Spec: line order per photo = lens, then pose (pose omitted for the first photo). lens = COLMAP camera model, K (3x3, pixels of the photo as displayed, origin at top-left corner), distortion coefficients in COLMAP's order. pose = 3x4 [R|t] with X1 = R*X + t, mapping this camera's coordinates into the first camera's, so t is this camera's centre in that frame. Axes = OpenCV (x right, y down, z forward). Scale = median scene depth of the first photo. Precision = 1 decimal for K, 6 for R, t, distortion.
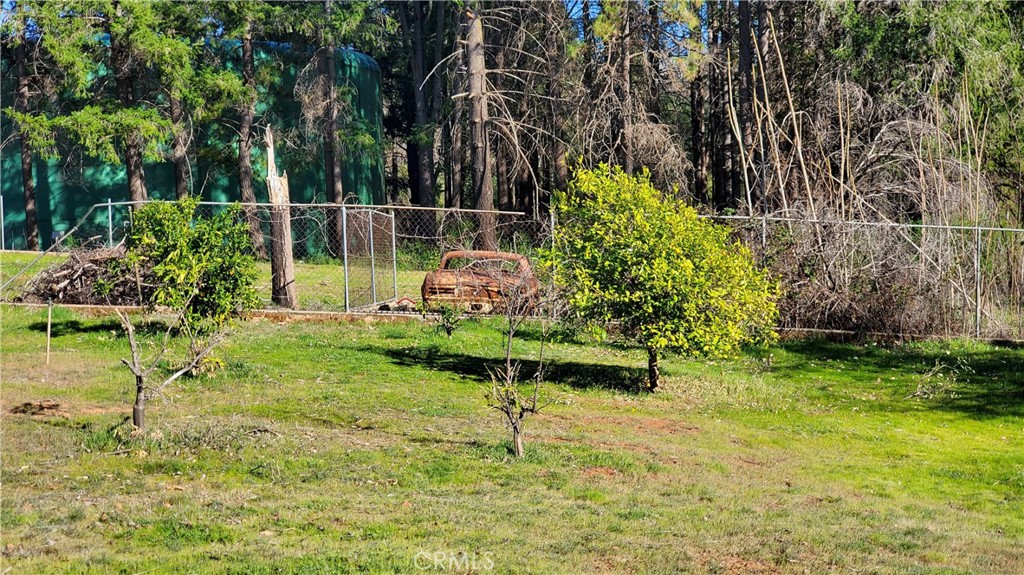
lens RADIAL K [[1448.9, 0, 510.1], [0, 1448.9, 287.7], [0, 0, 1]] dist [0.039893, 0.000000]
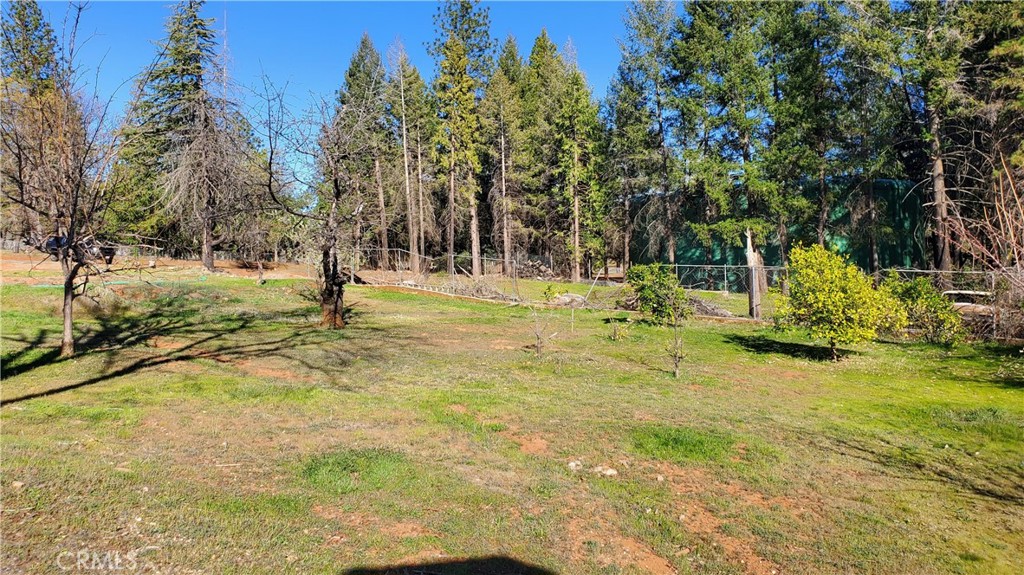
lens RADIAL K [[763.2, 0, 512.4], [0, 763.2, 281.7], [0, 0, 1]] dist [-0.003606, -0.028265]
pose [[0.796428, 0.007825, -0.604683, 0.120851], [-0.031833, 0.999072, -0.028999, 0.003006], [0.603895, 0.042345, 0.795938, -0.023850]]
